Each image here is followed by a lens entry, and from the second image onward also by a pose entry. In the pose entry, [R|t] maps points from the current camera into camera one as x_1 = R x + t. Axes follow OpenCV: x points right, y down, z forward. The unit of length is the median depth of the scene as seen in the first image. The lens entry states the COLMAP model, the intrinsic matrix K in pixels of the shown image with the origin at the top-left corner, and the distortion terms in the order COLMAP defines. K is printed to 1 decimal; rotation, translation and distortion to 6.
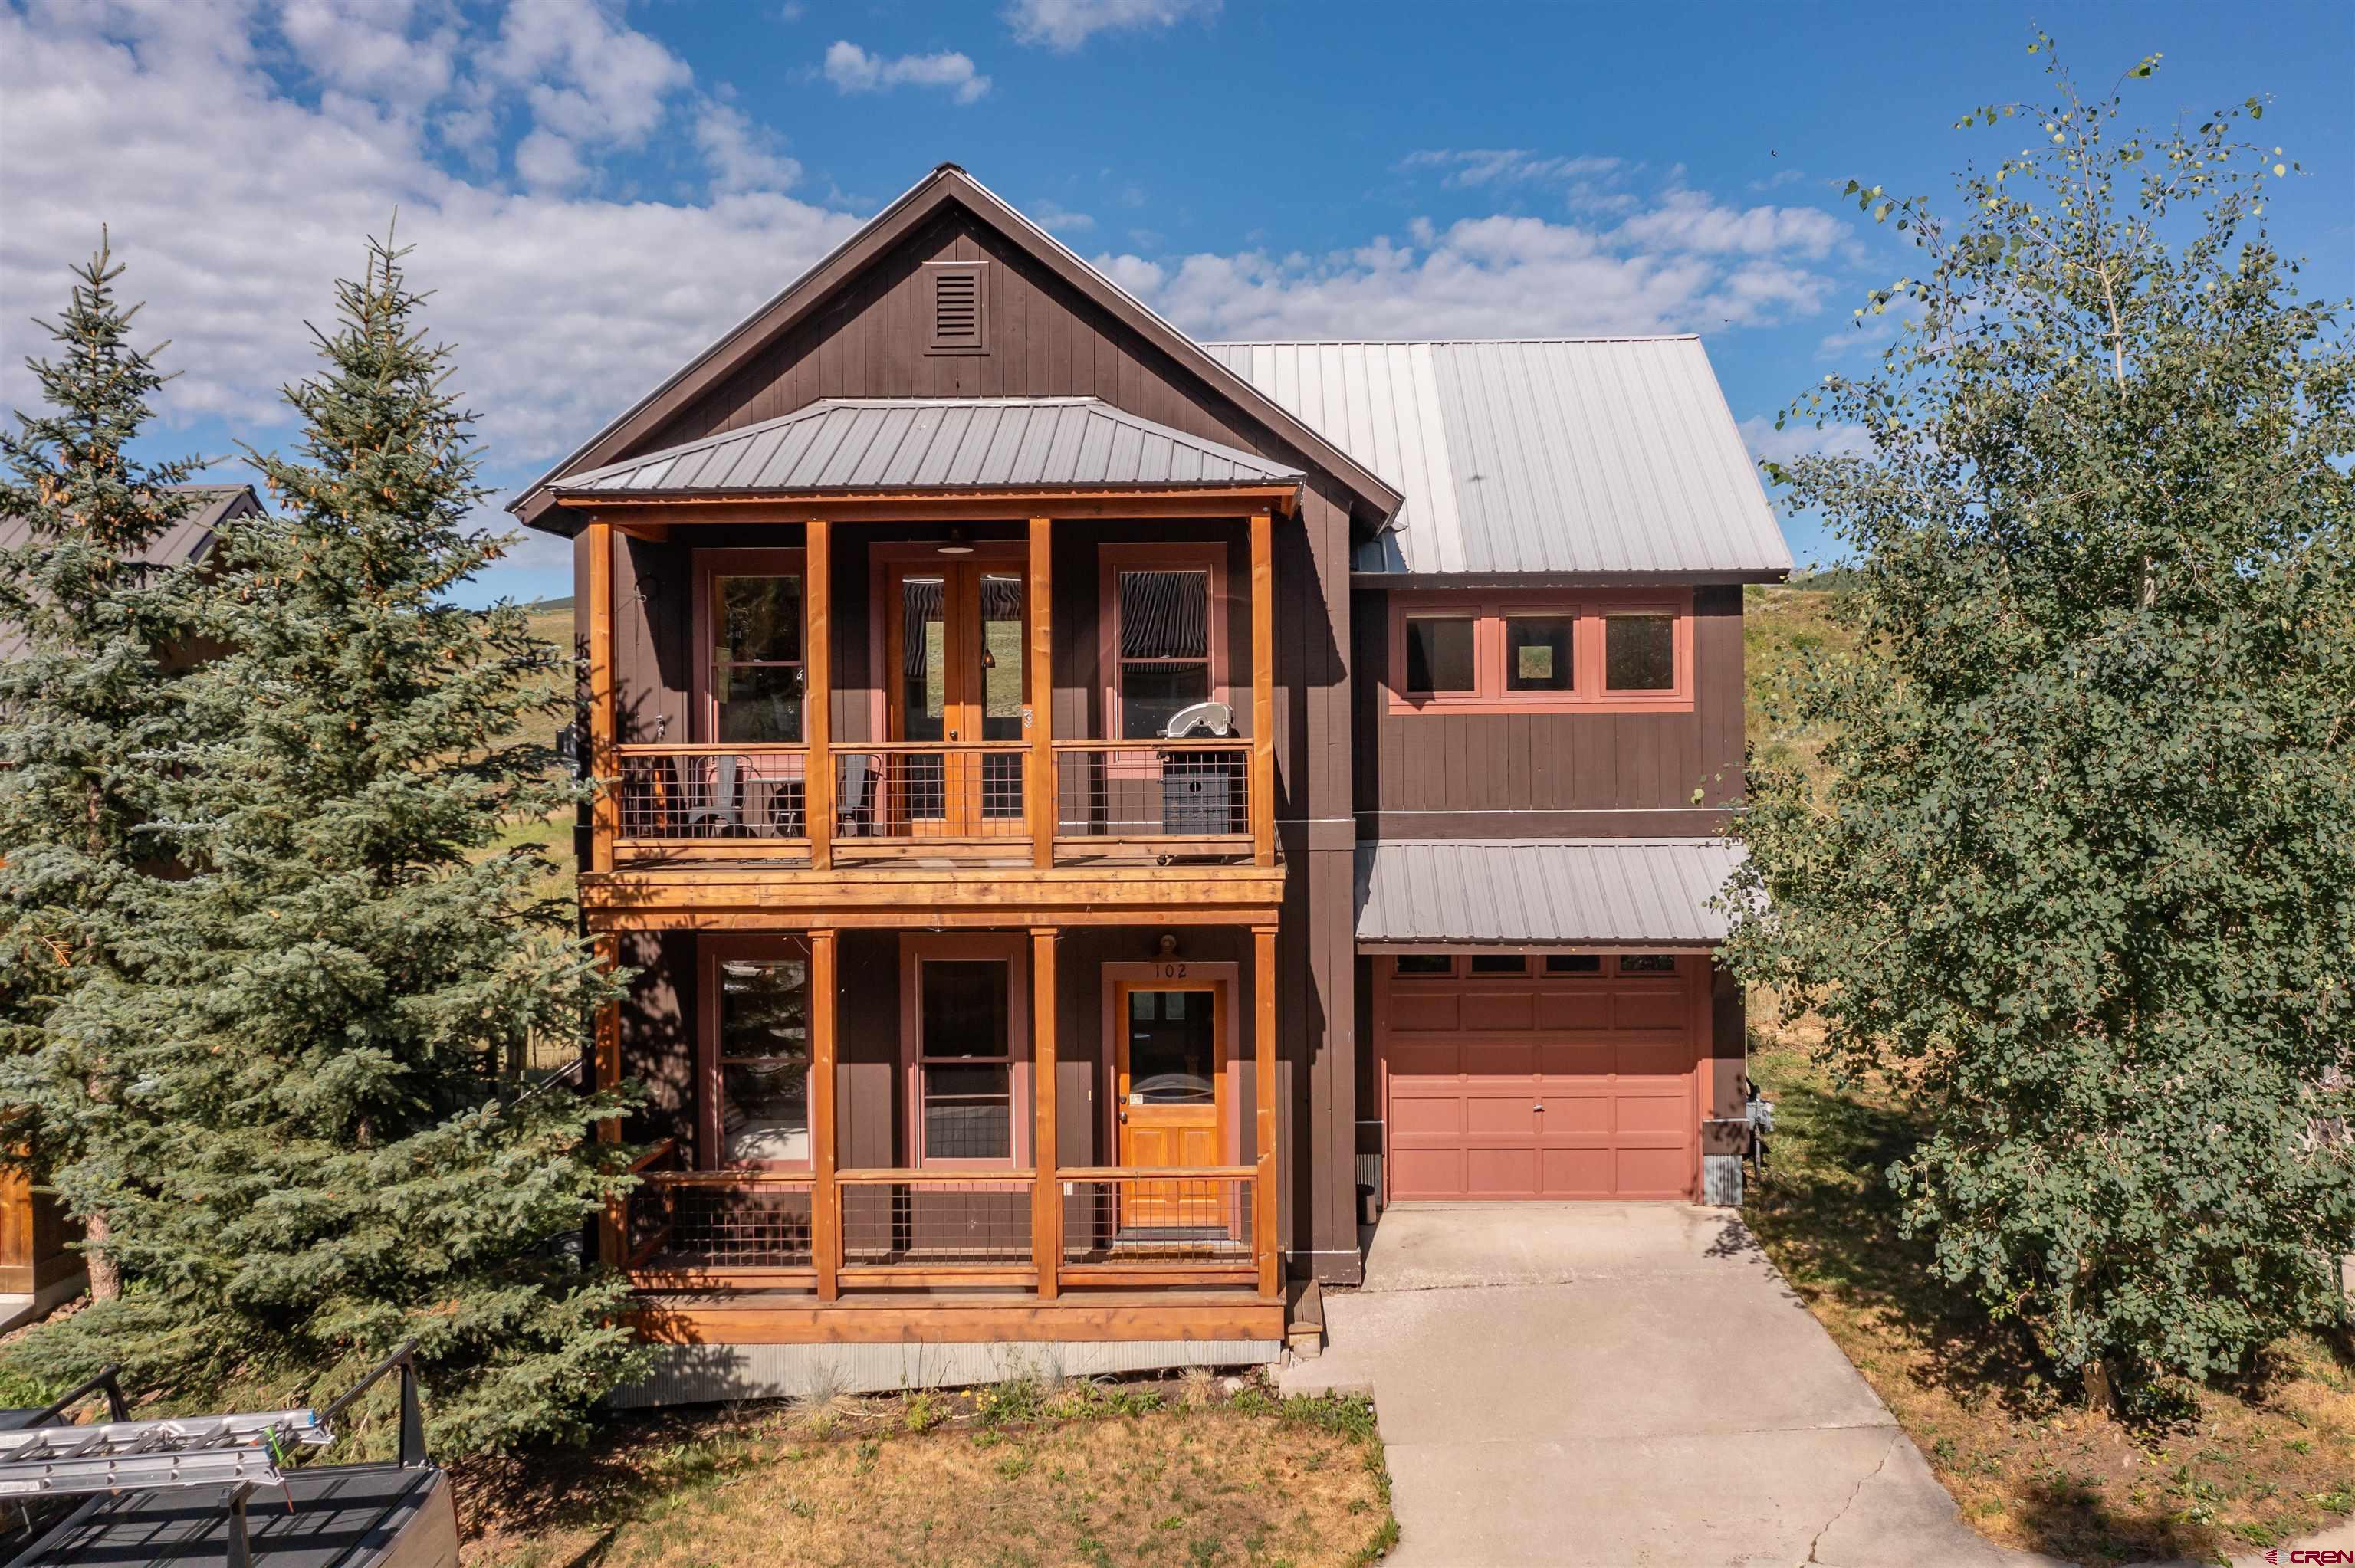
lens RADIAL K [[1875.4, 0, 1203.2], [0, 1875.4, 791.8], [0, 0, 1]] dist [-0.008707, 0.004685]
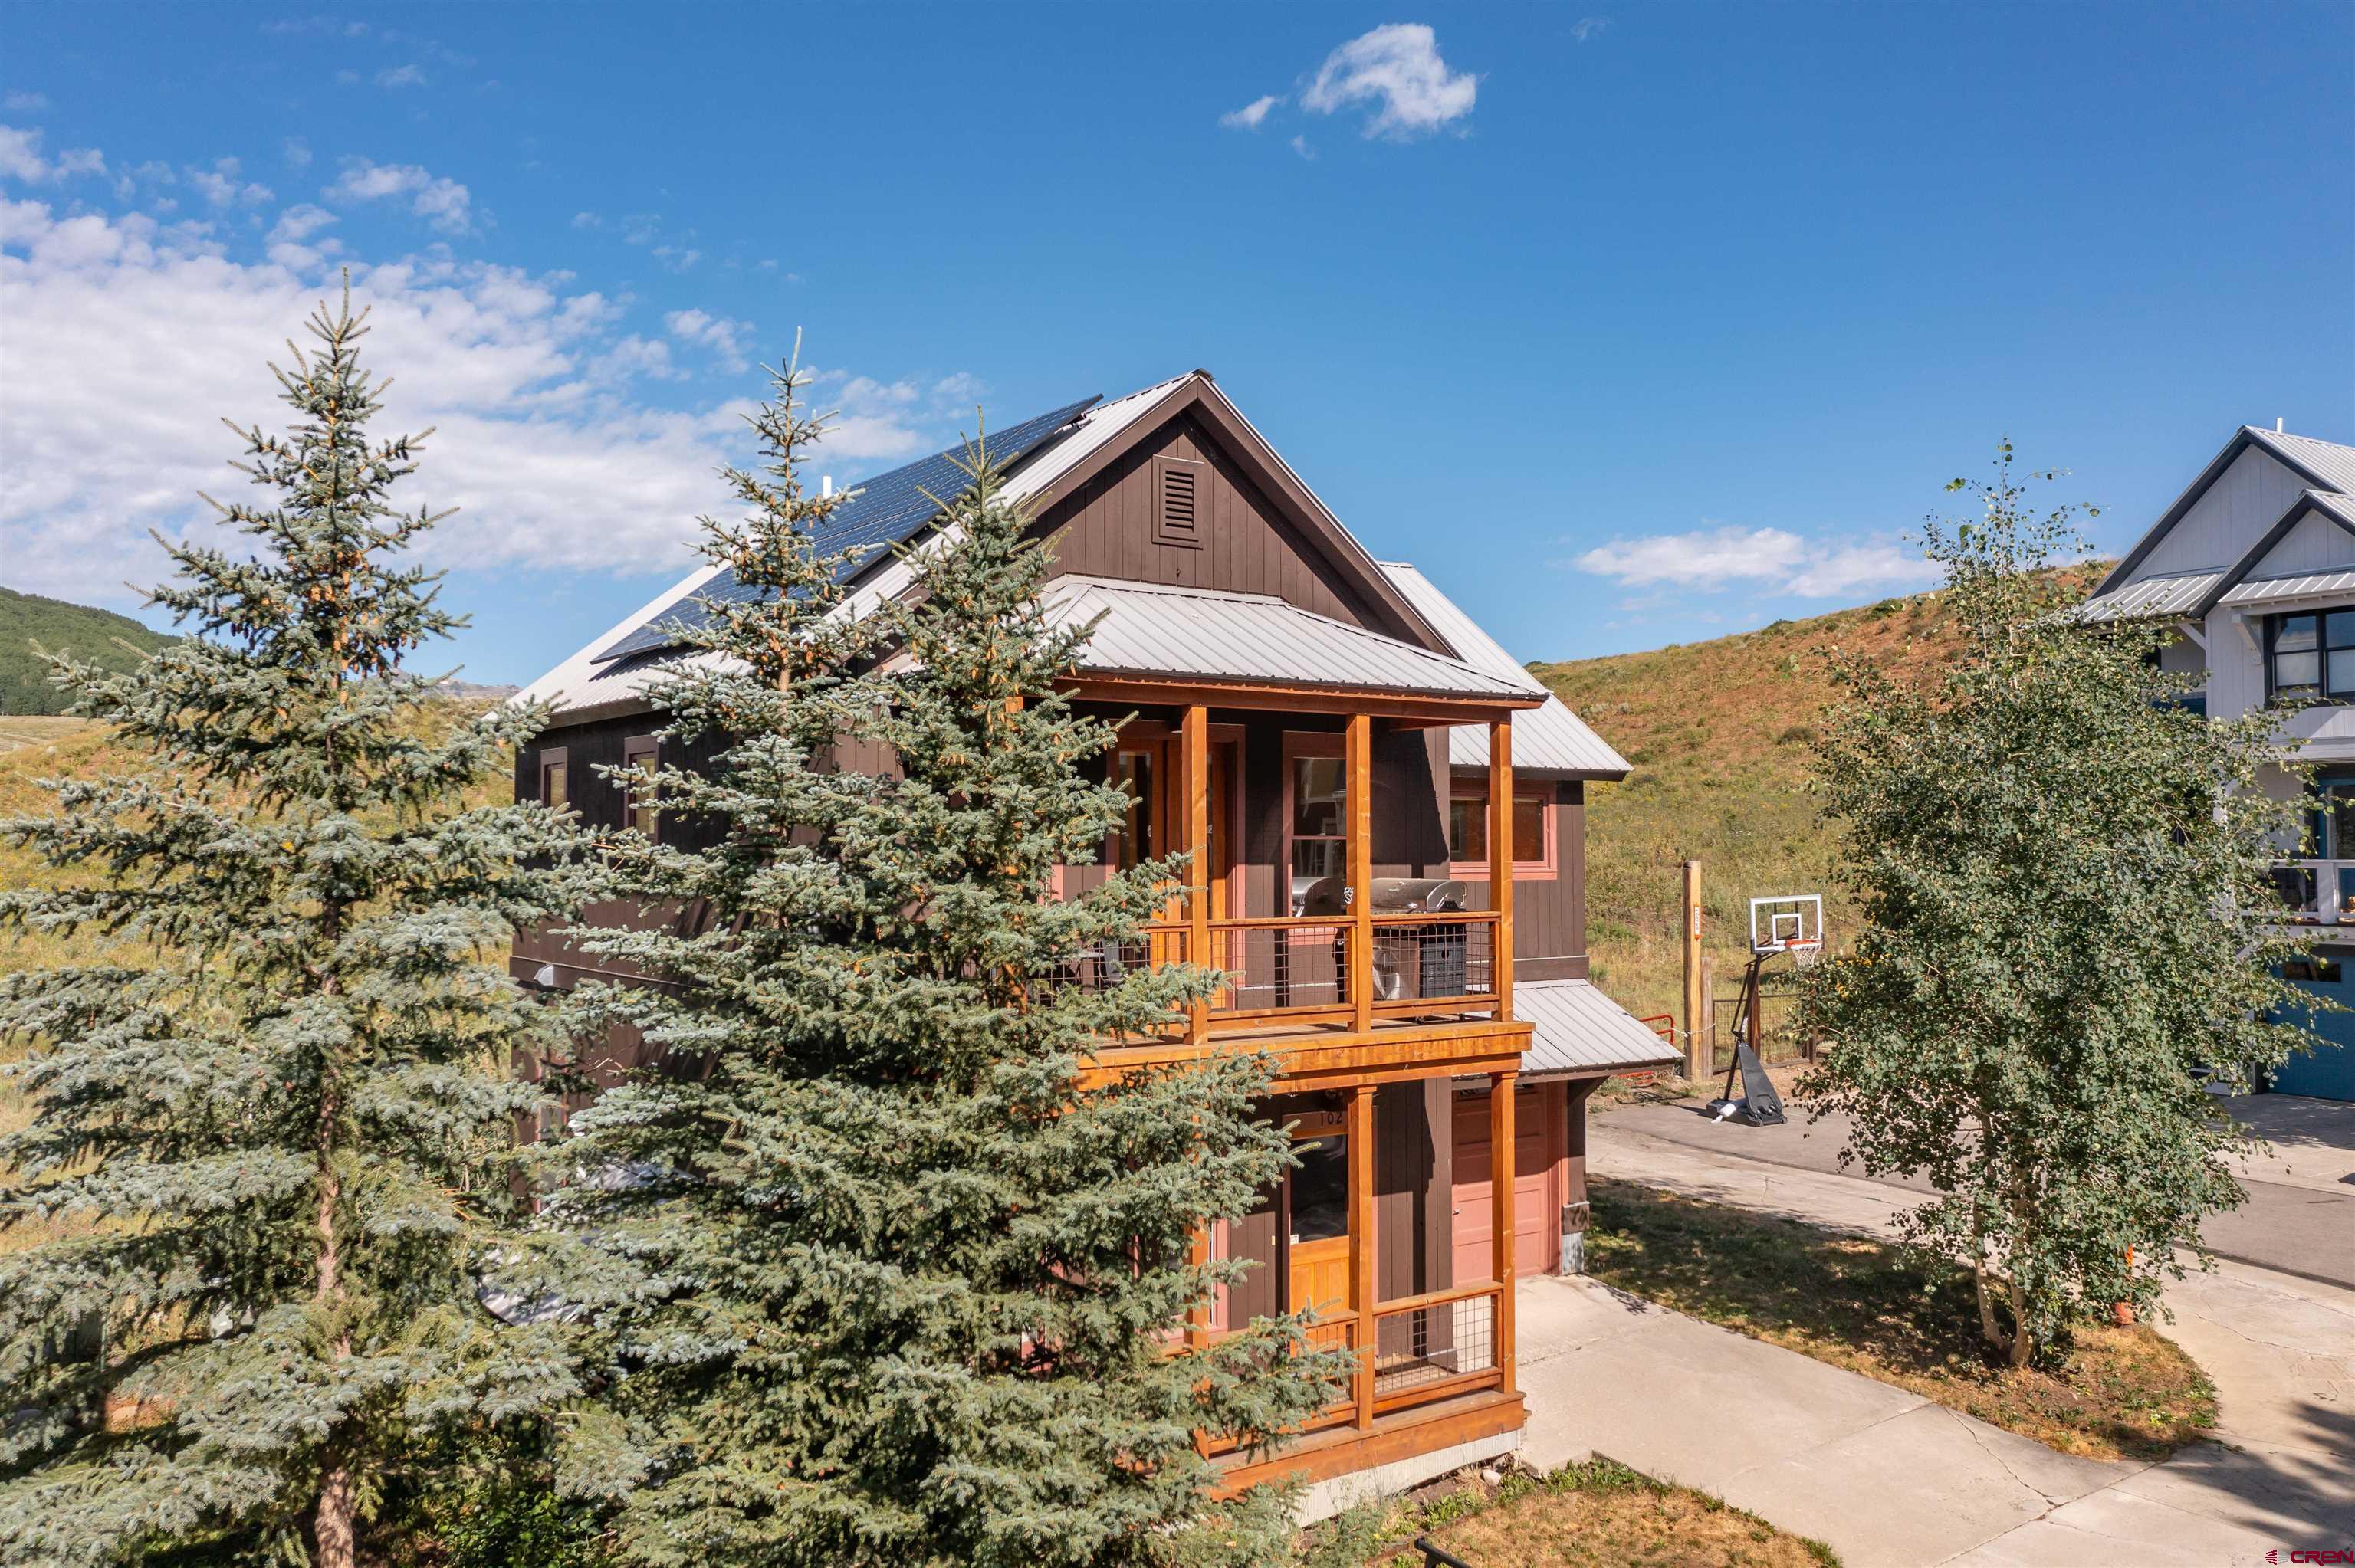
lens RADIAL K [[1875.4, 0, 1188.7], [0, 1875.4, 801.1], [0, 0, 1]] dist [-0.008707, 0.004685]
pose [[0.797944, 0.025222, 0.602204, -0.812496], [0.006276, 0.998722, -0.050146, -0.039501], [-0.602700, 0.043793, 0.796766, 0.173476]]
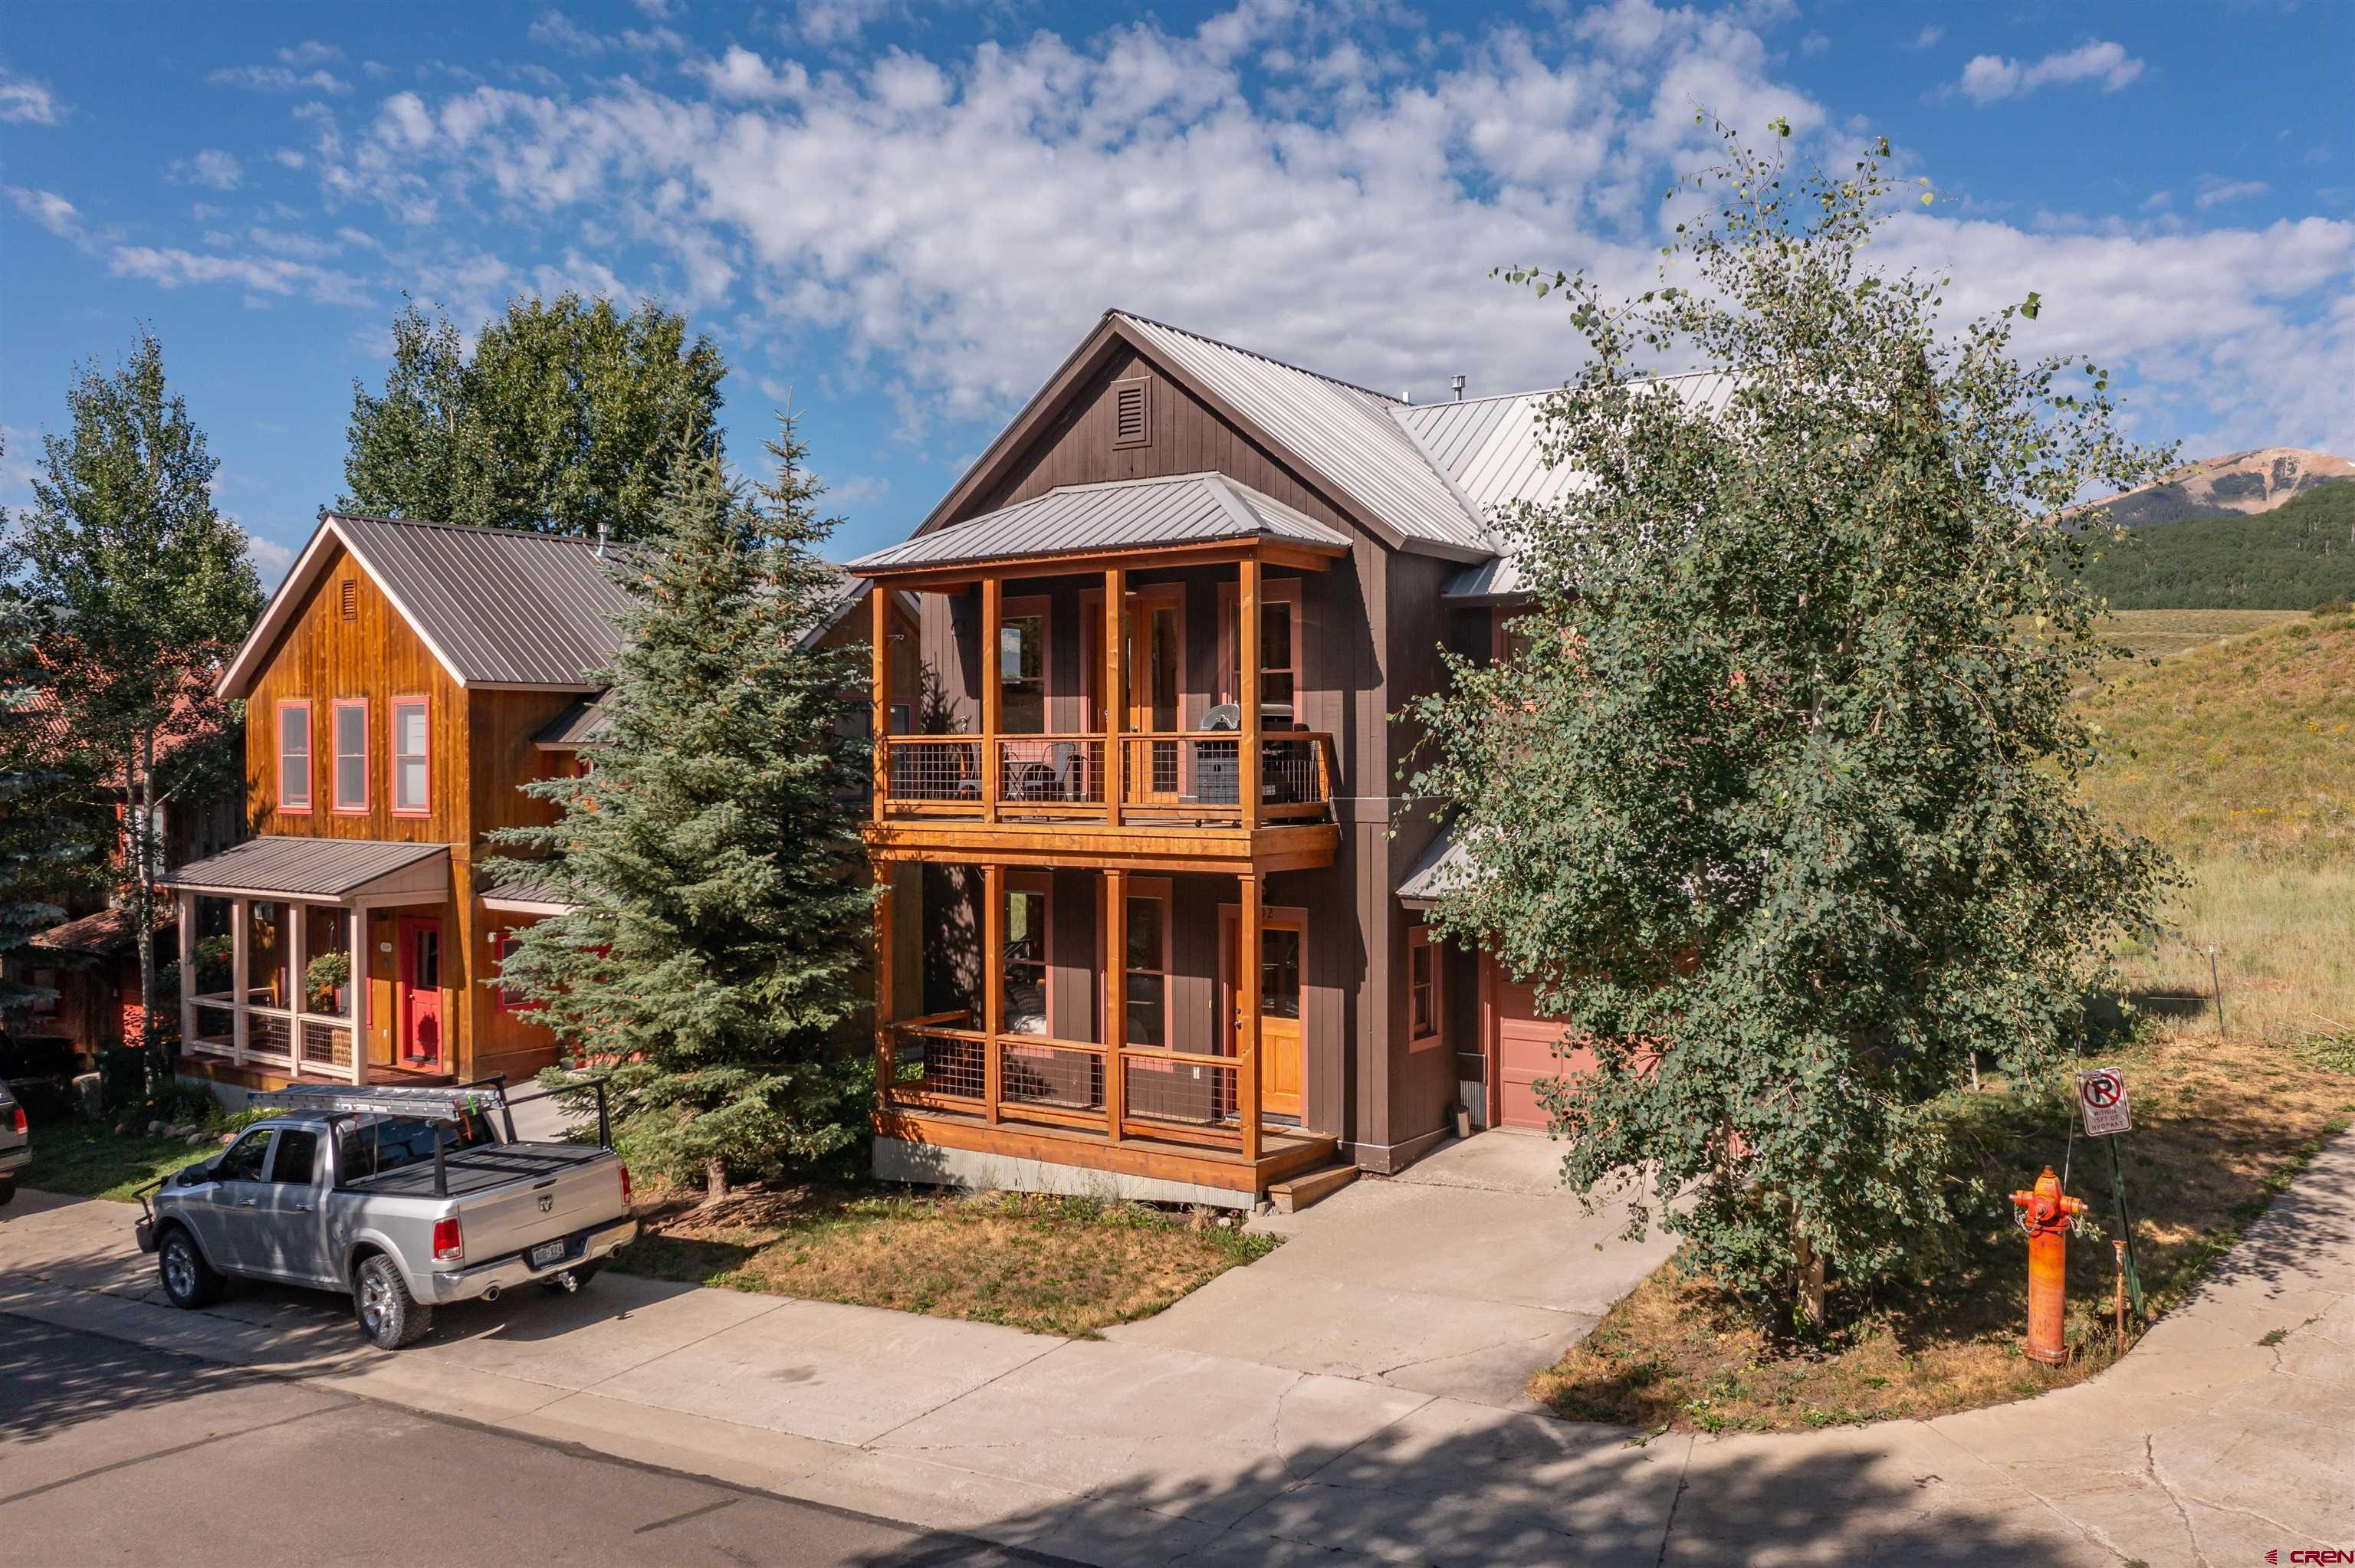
lens RADIAL K [[1875.4, 0, 1168.0], [0, 1875.4, 788.1], [0, 0, 1]] dist [-0.008707, 0.004685]
pose [[0.828669, 0.017532, -0.559465, 0.696834], [-0.017206, 0.999835, 0.005847, 0.004230], [0.559475, 0.004781, 0.828834, -0.111599]]
